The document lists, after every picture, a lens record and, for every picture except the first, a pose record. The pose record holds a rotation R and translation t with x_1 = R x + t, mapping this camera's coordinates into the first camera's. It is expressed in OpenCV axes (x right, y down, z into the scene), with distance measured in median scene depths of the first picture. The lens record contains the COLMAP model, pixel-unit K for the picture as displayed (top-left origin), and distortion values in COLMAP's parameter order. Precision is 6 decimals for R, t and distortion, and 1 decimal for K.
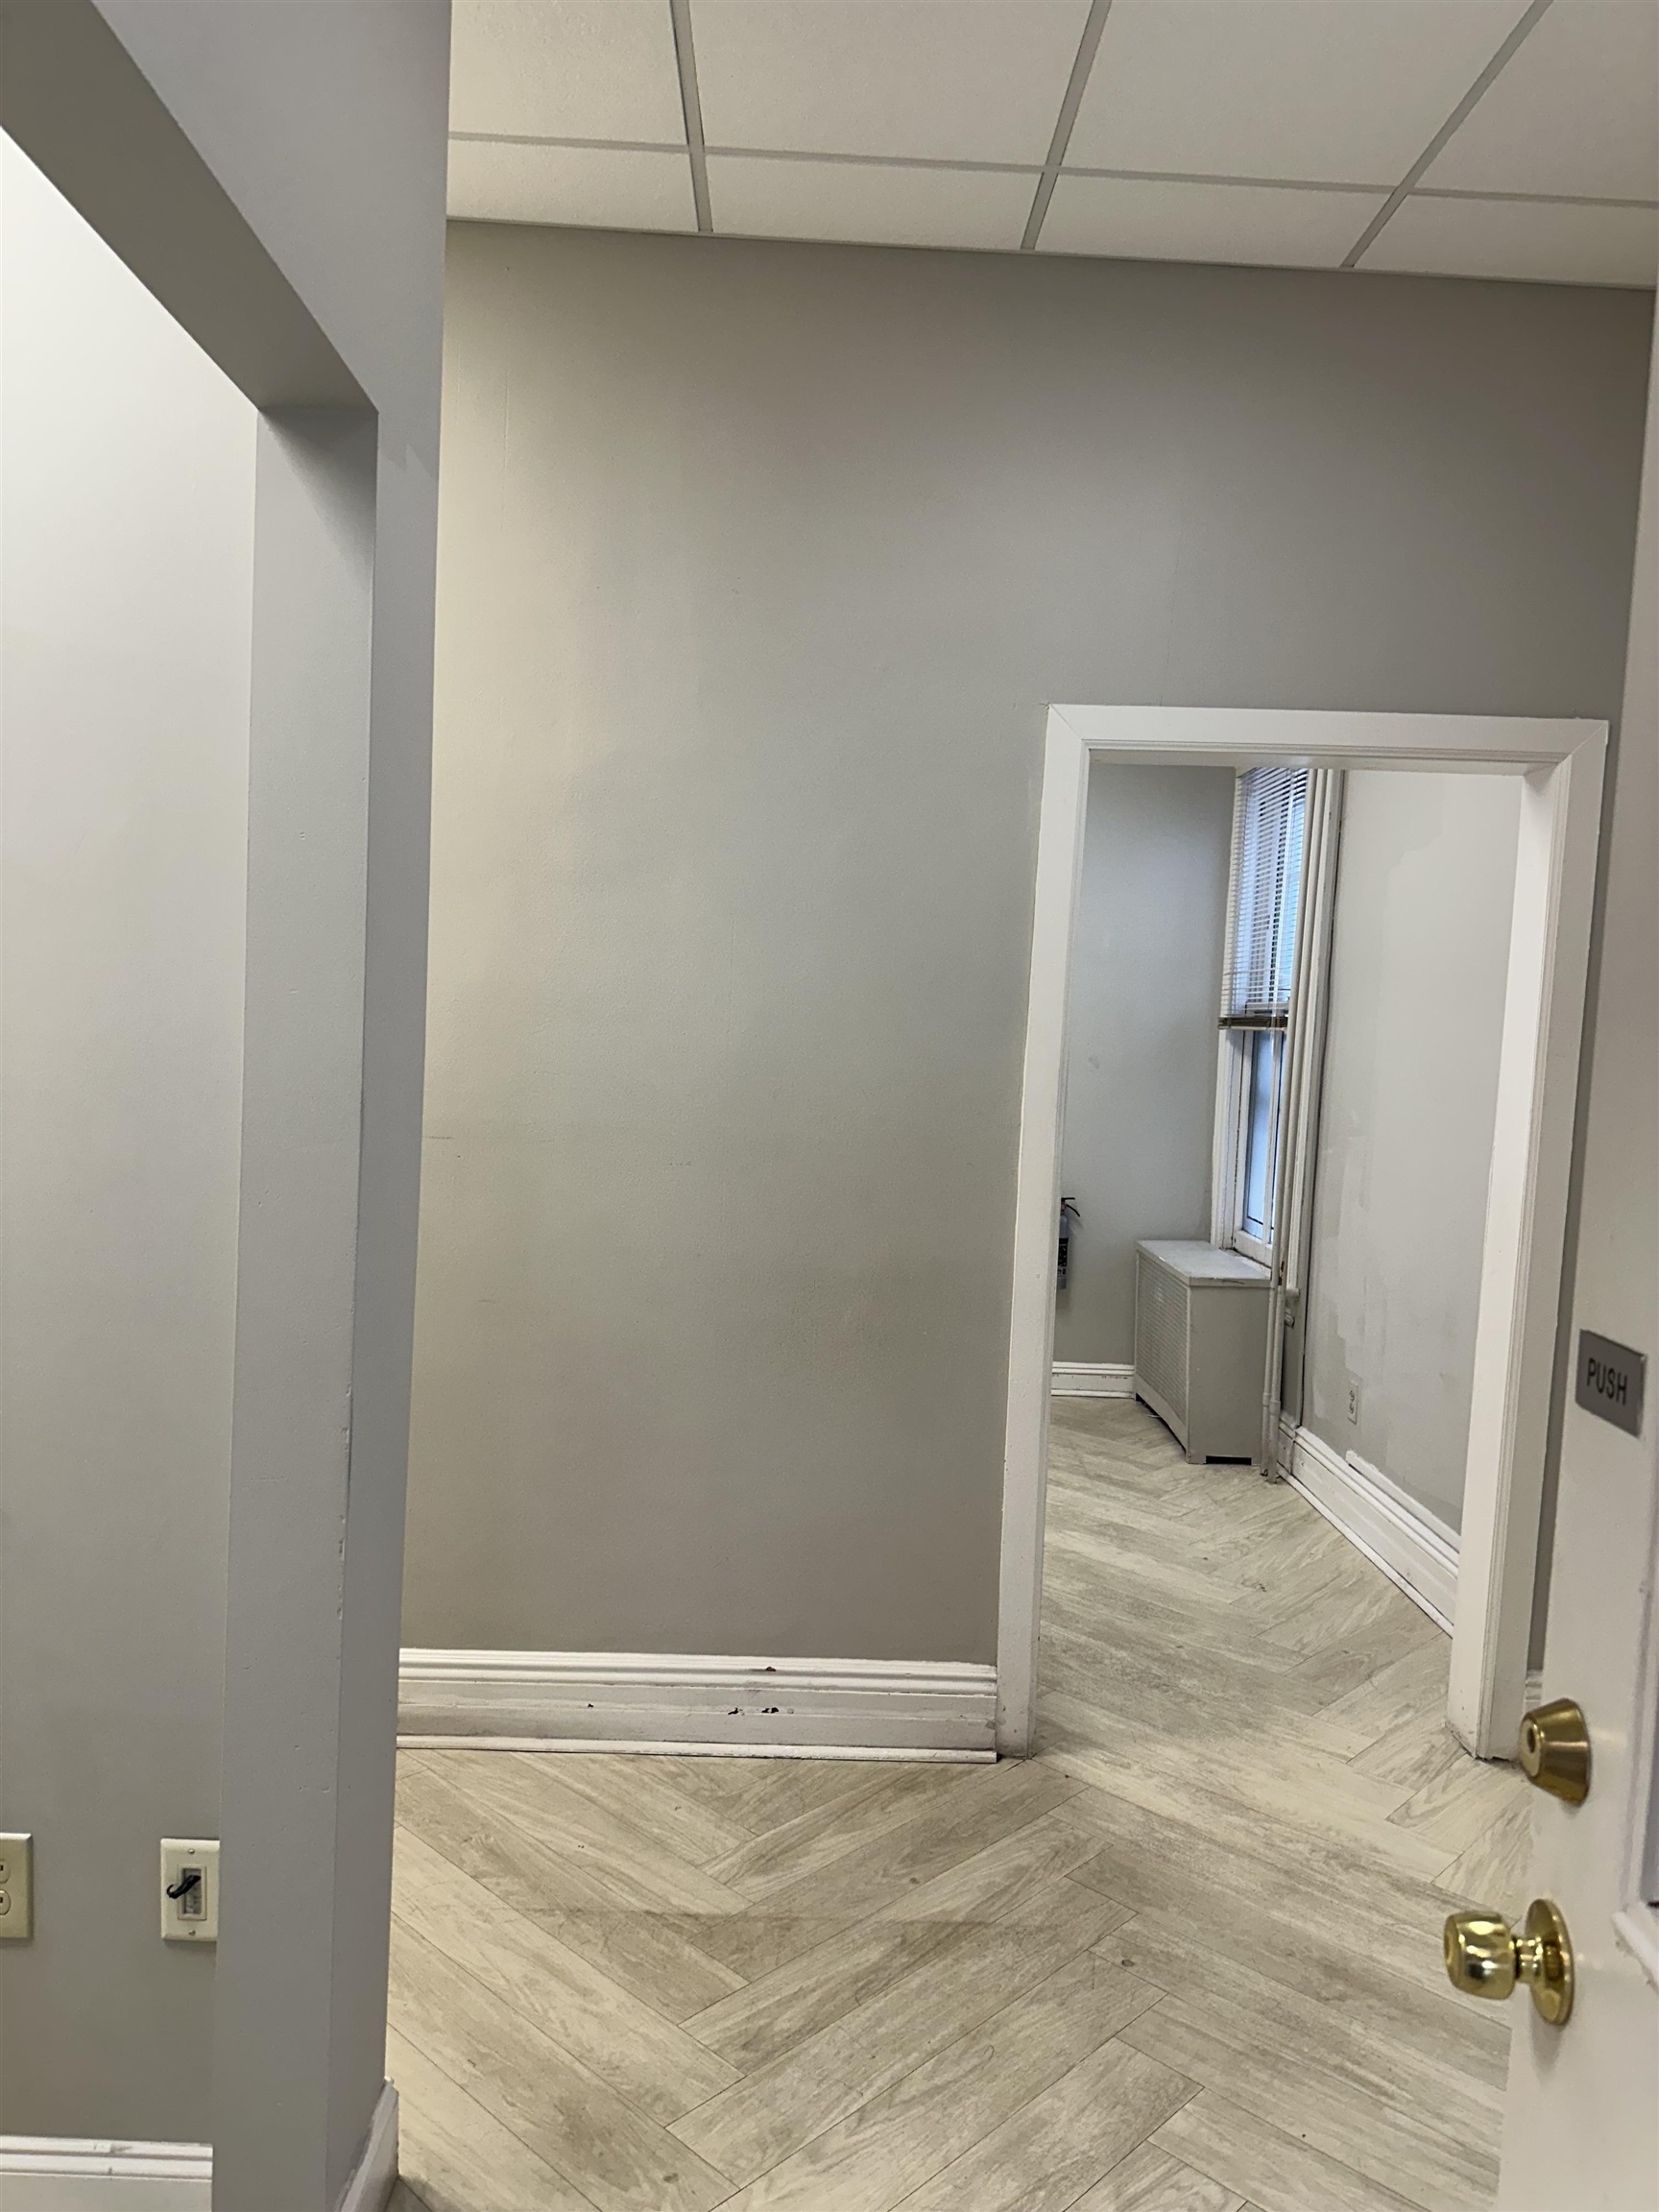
lens RADIAL K [[1572.2, 0, 829.5], [0, 1572.2, 1106.0], [0, 0, 1]] dist [0.043264, -0.037376]
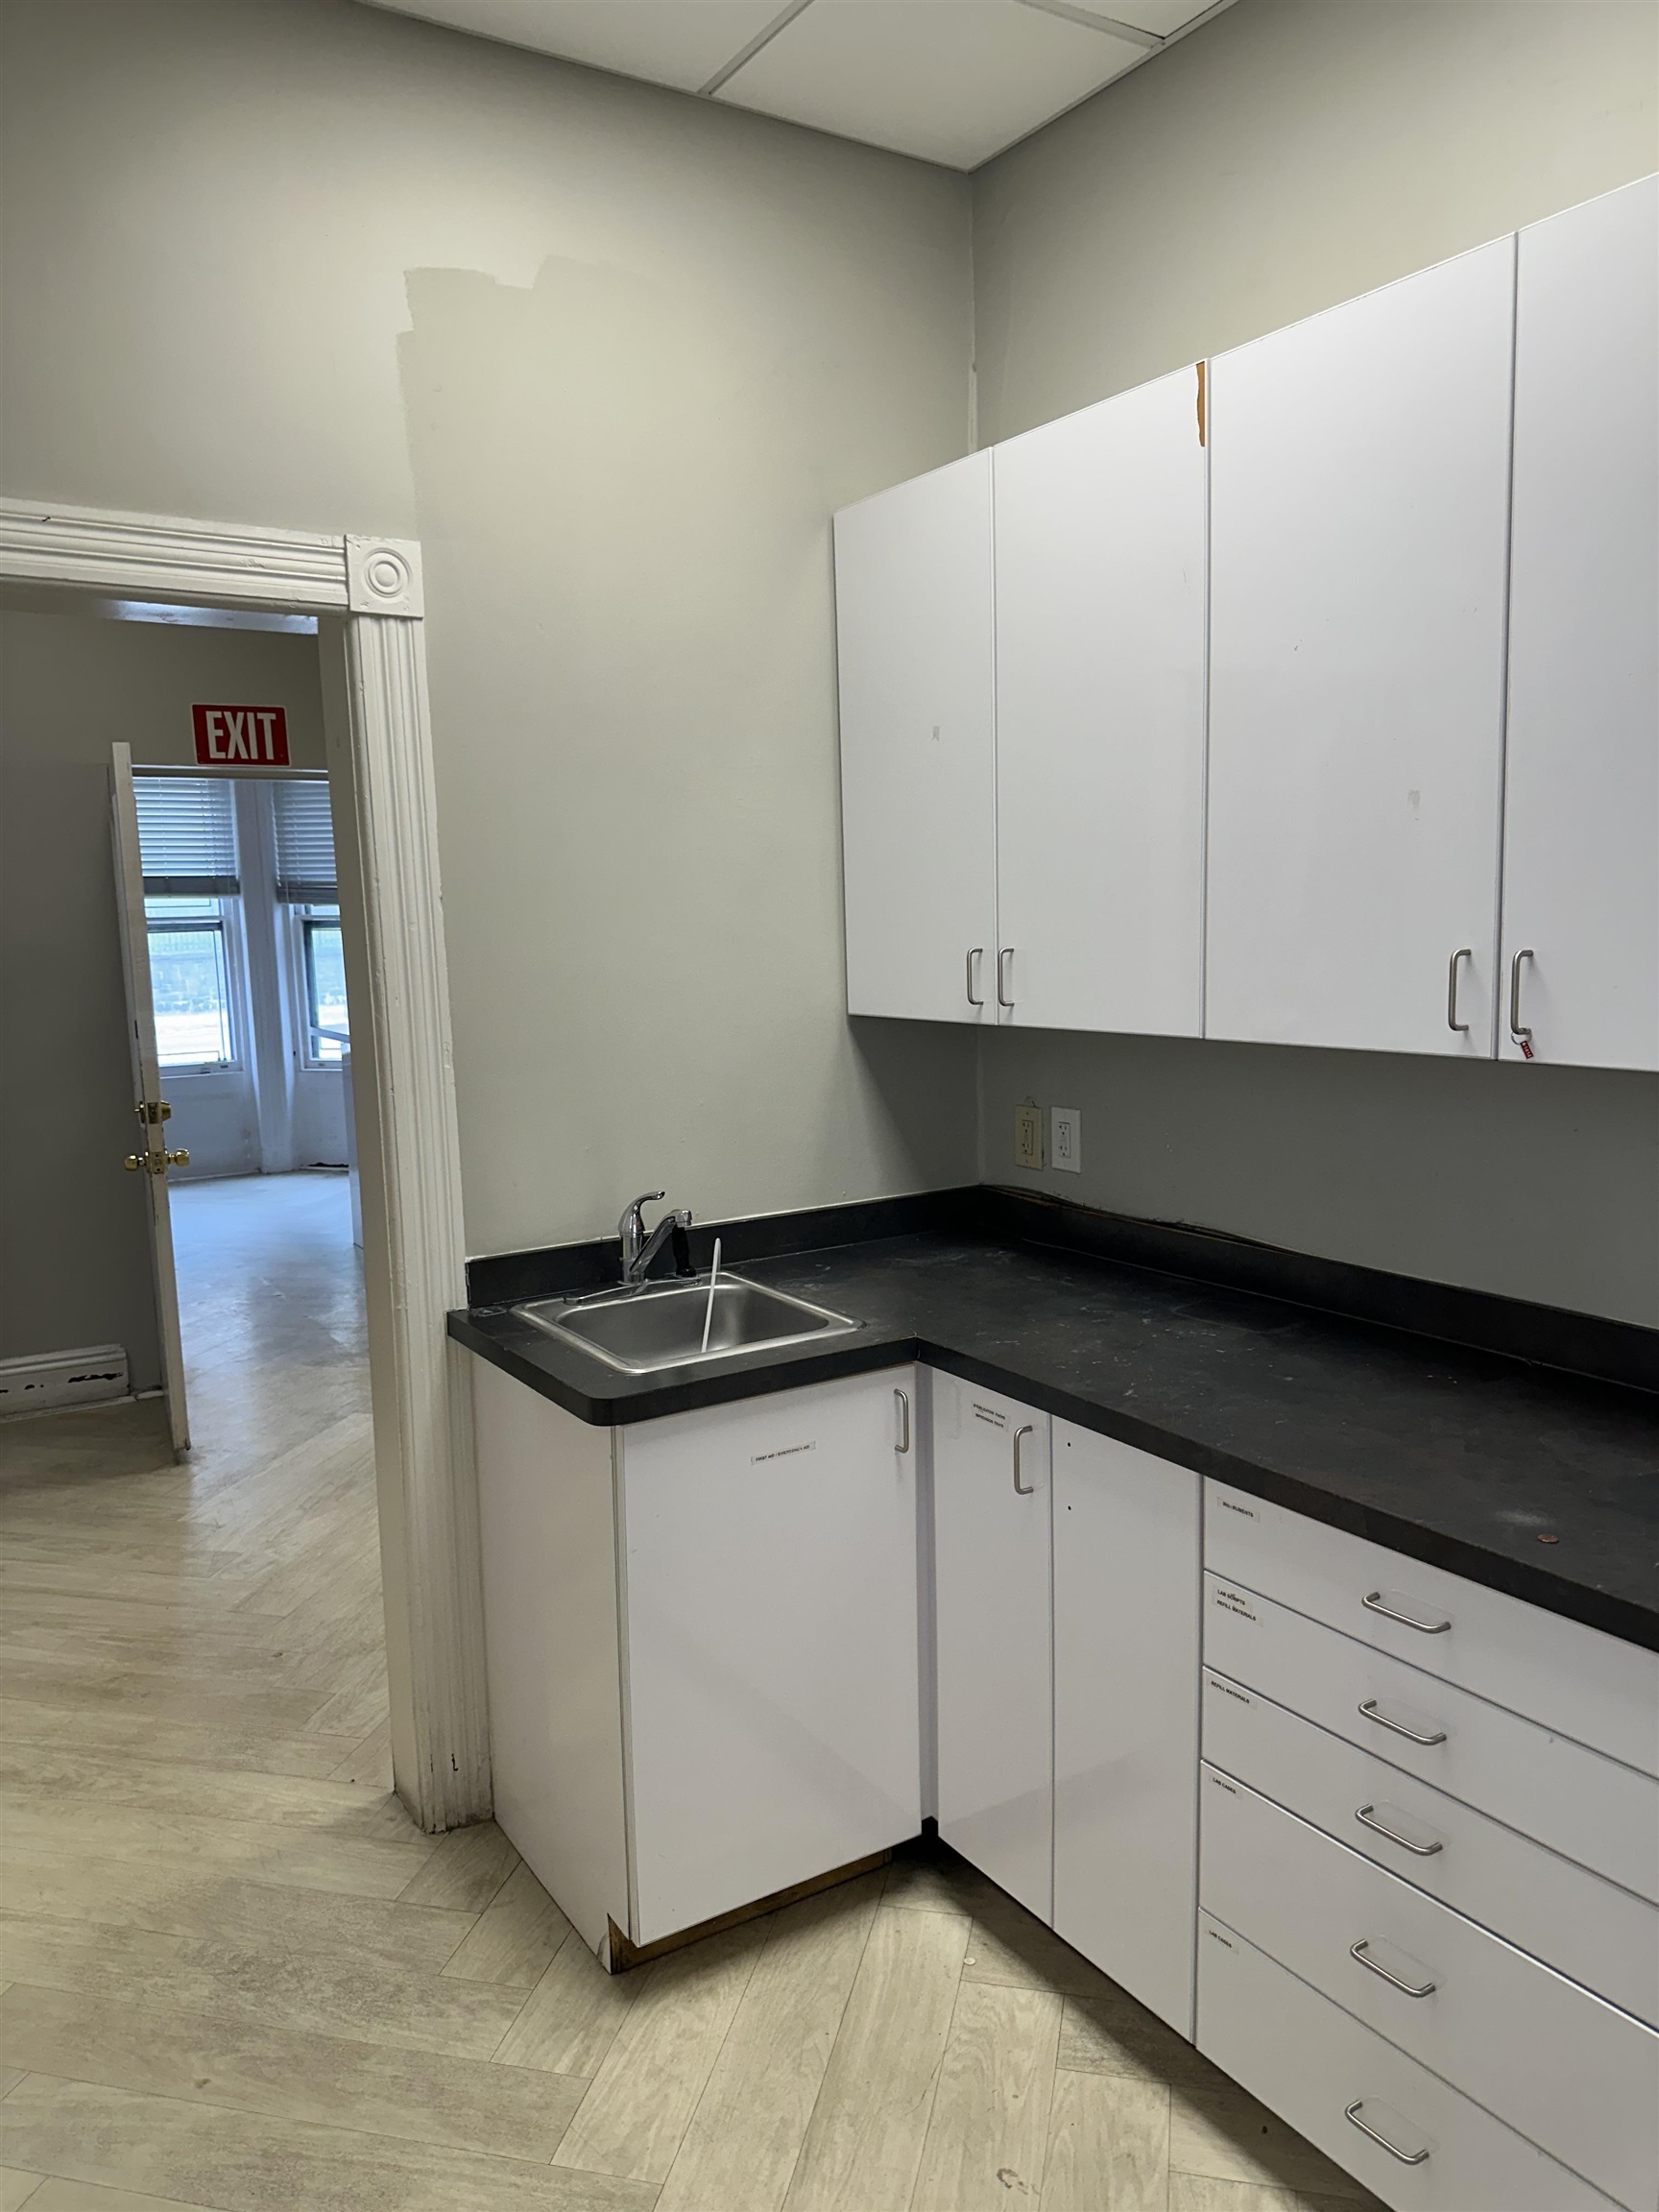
lens RADIAL K [[1572.2, 0, 829.5], [0, 1572.2, 1106.0], [0, 0, 1]] dist [0.043264, -0.037376]
pose [[-0.856144, 0.031154, -0.515797, 0.372357], [-0.055429, 0.986885, 0.151612, -0.124363], [0.513755, 0.158392, -0.843189, 1.836843]]
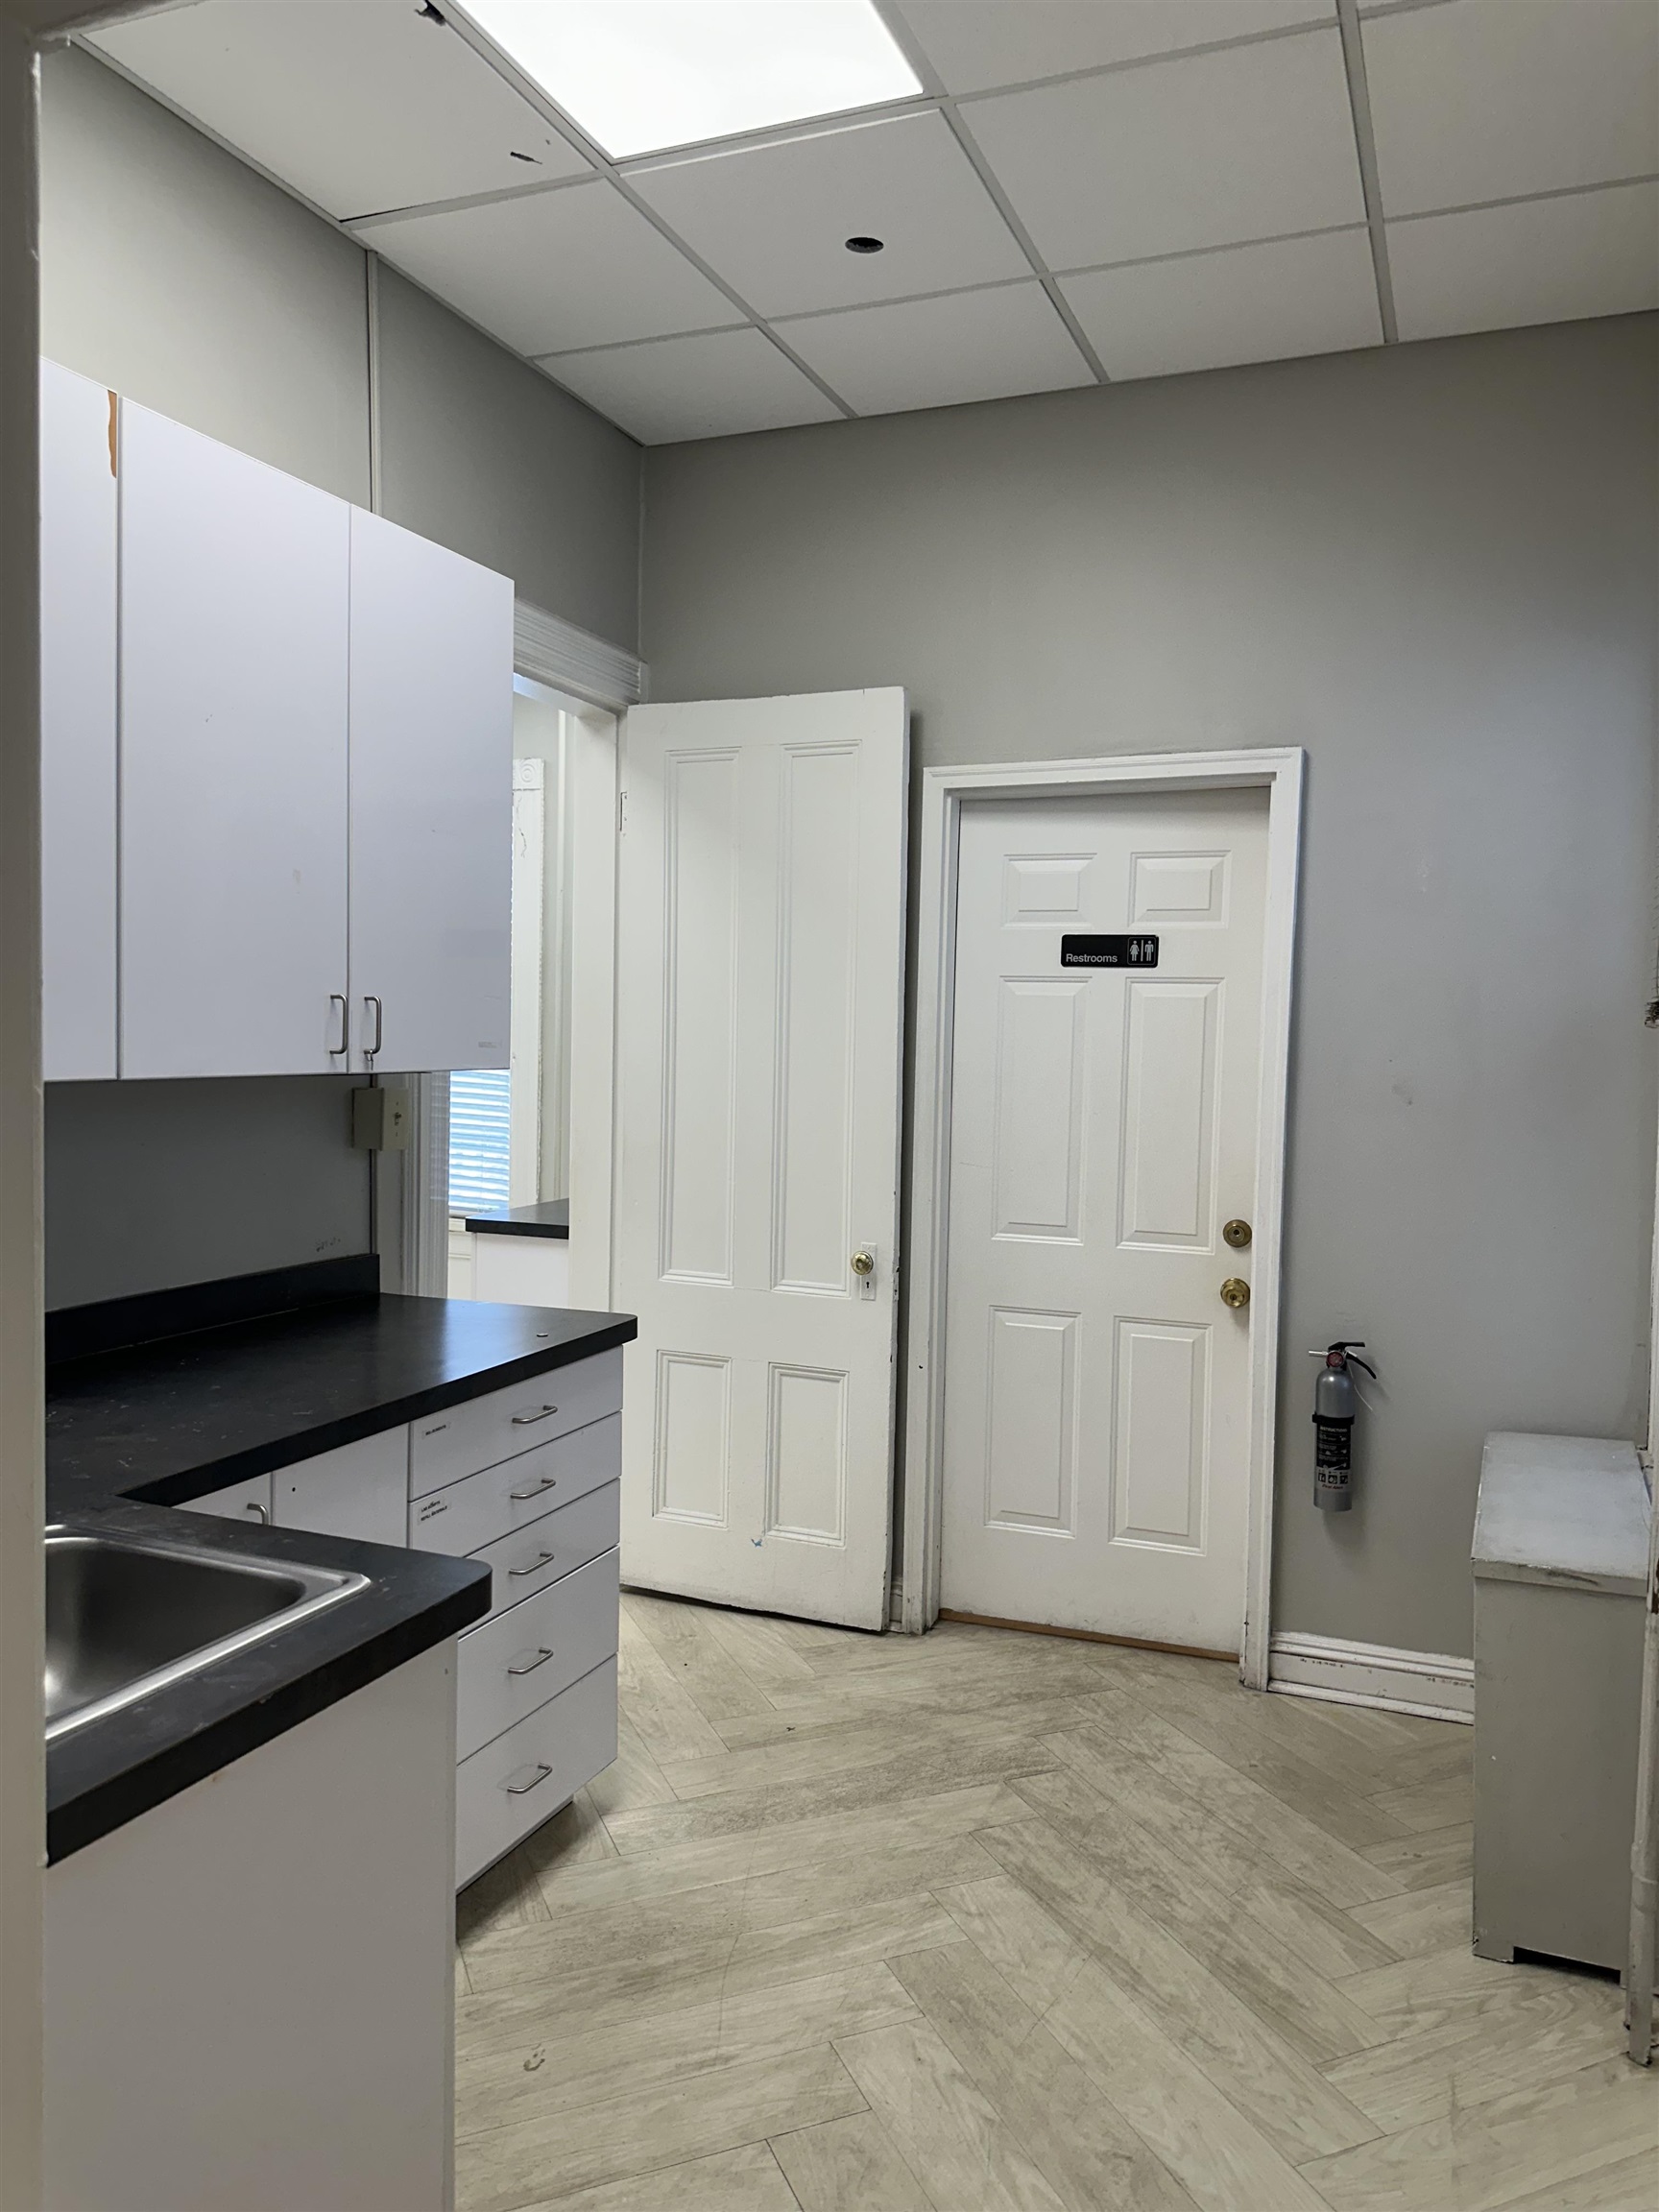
lens RADIAL K [[1561.3, 0, 829.5], [0, 1561.3, 1106.0], [0, 0, 1]] dist [0.023813, -0.034666]
pose [[0.911937, -0.014277, -0.410081, 0.415557], [0.002761, 0.999585, -0.028659, -0.023884], [0.410321, 0.025003, 0.911599, 0.819255]]
